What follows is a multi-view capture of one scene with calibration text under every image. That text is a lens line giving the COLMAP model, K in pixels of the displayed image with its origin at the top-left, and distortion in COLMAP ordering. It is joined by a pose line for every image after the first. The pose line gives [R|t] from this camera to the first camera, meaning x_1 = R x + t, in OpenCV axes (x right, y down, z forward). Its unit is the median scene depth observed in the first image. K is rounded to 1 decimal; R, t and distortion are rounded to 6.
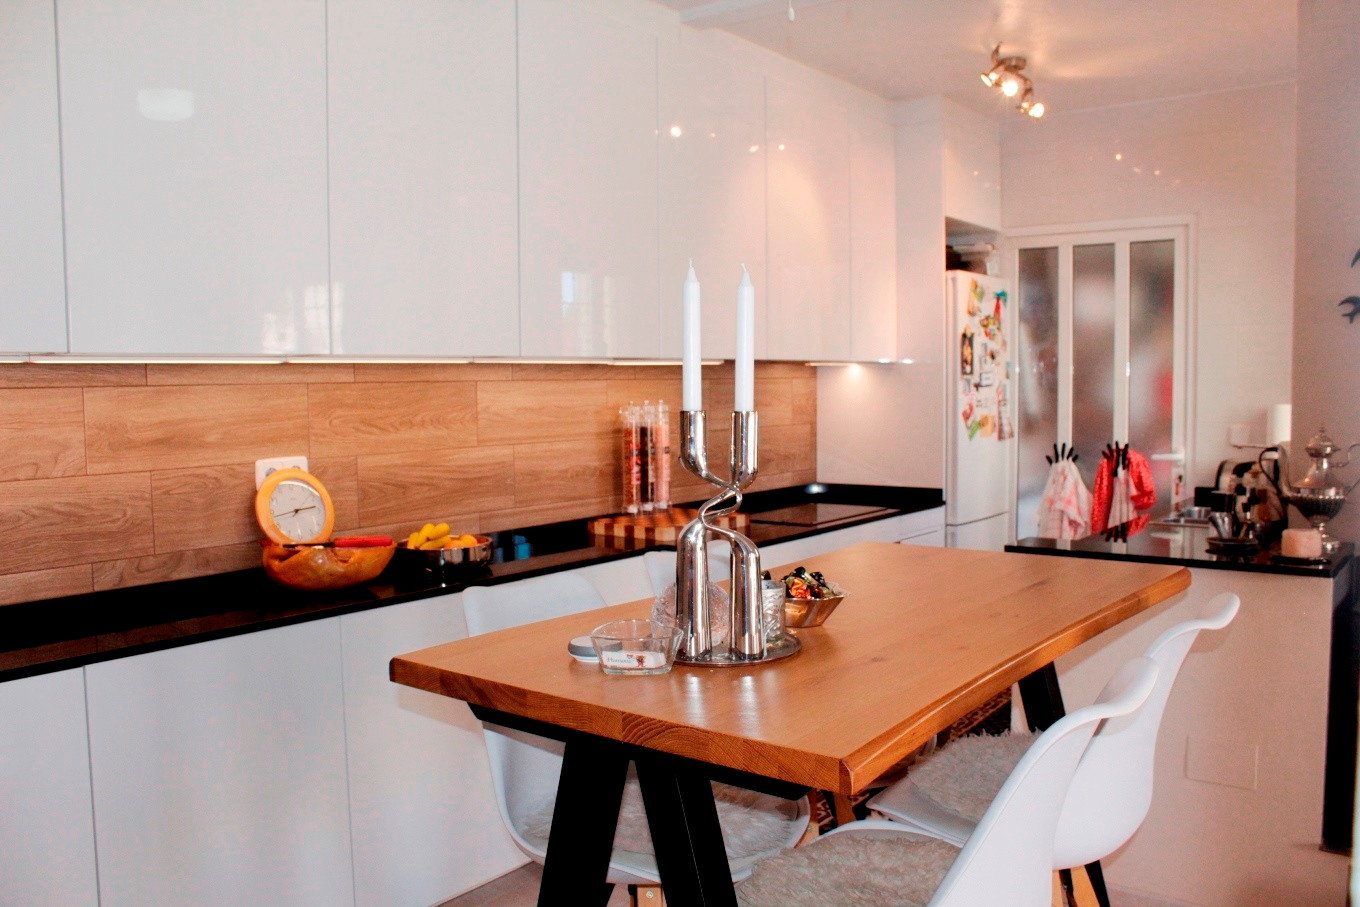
lens RADIAL K [[1133.8, 0, 684.8], [0, 1133.8, 458.8], [0, 0, 1]] dist [-0.146502, 0.133586]
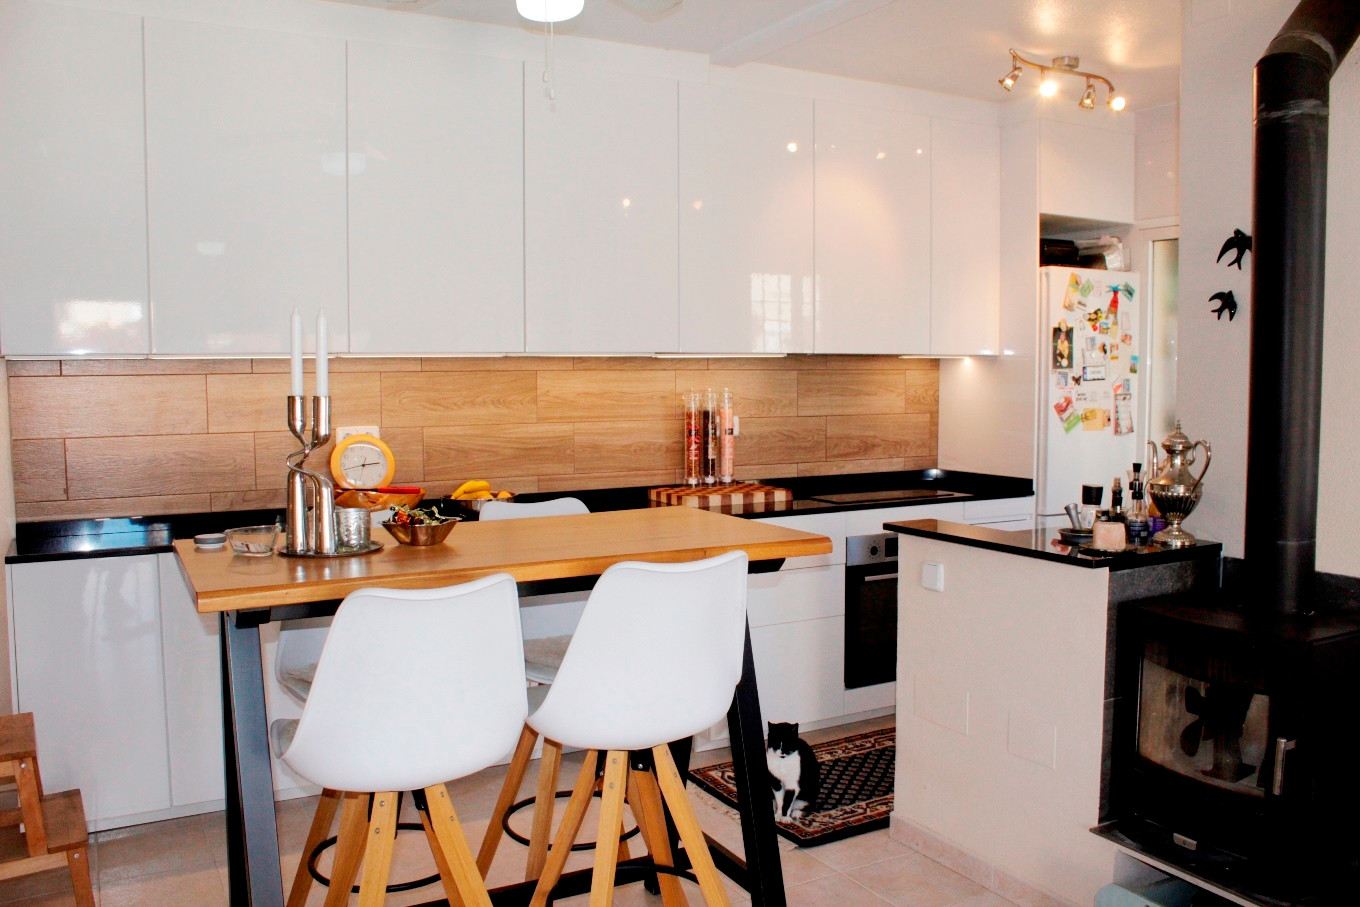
lens RADIAL K [[1133.8, 0, 684.8], [0, 1133.8, 458.8], [0, 0, 1]] dist [-0.146502, 0.133586]
pose [[0.917222, 0.039284, -0.396436, 0.466435], [-0.034439, 0.999220, 0.019334, -0.001021], [0.396886, -0.004081, 0.917859, -0.086086]]
